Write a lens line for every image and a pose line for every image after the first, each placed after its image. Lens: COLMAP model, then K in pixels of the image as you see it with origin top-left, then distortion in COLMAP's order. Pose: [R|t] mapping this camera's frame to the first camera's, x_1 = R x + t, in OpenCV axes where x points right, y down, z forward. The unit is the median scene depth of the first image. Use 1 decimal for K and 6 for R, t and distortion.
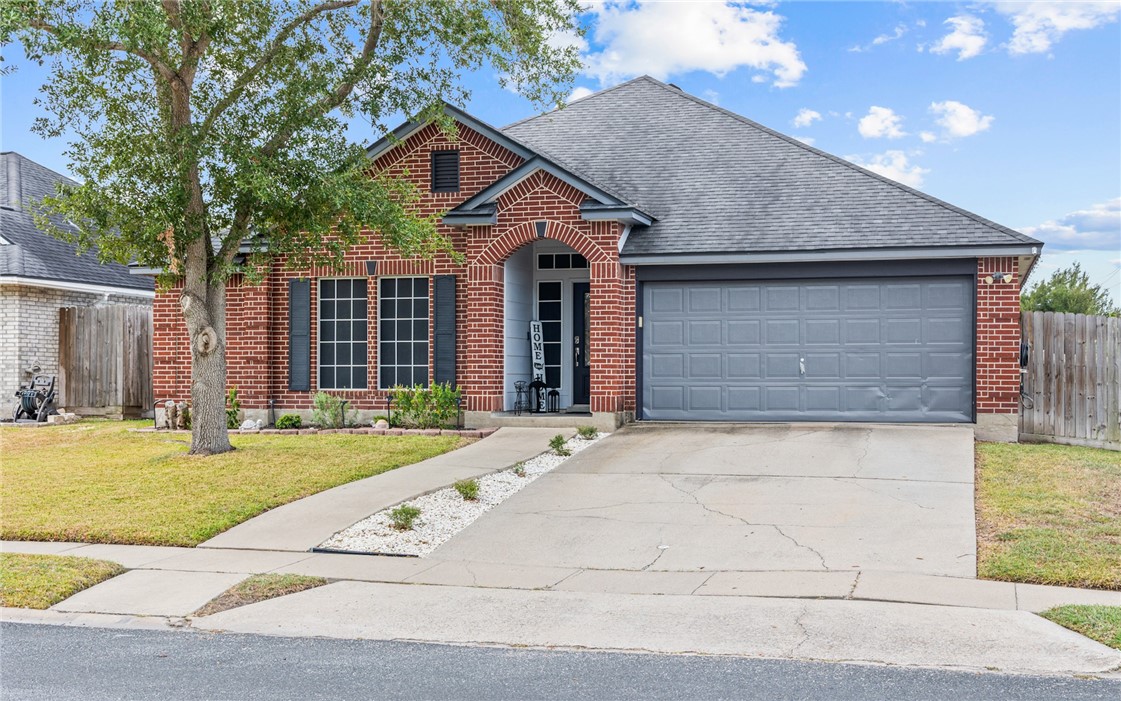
lens RADIAL K [[1419.4, 0, 552.9], [0, 1419.4, 355.9], [0, 0, 1]] dist [0.016335, 0.000000]
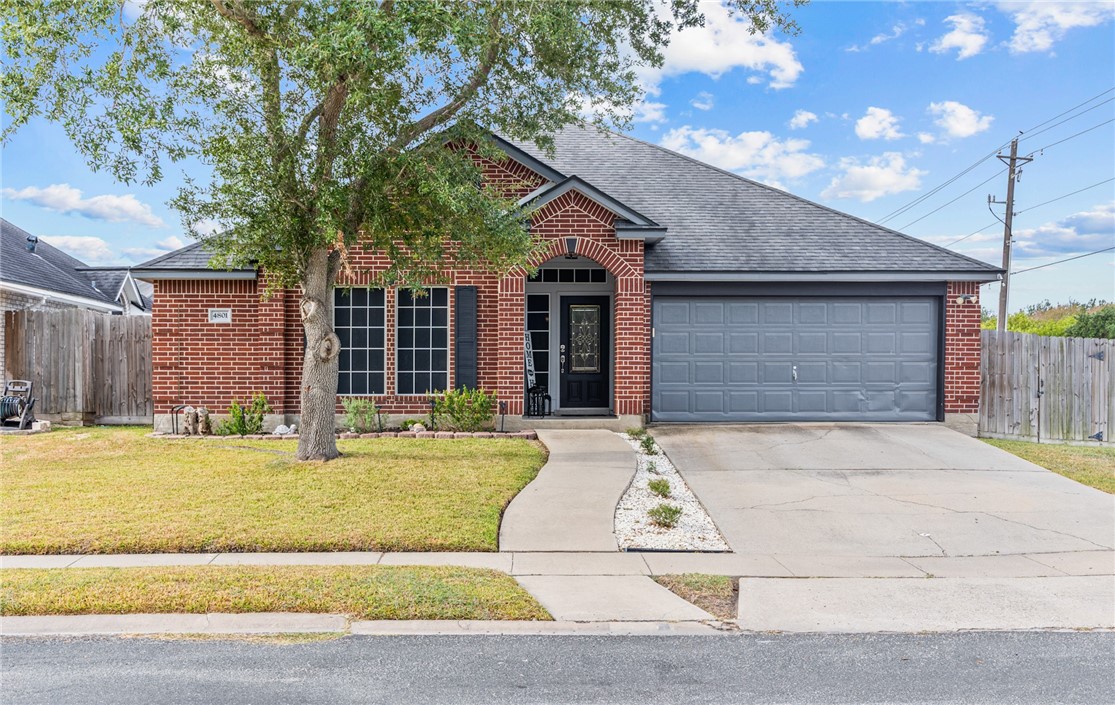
lens RADIAL K [[1264.0, 0, 525.2], [0, 1264.0, 399.3], [0, 0, 1]] dist [-0.002835, 0.000000]
pose [[0.953818, -0.004034, 0.300360, -0.329246], [-0.004367, 0.999618, 0.027295, 0.001465], [-0.300355, -0.027346, 0.953435, 0.094556]]
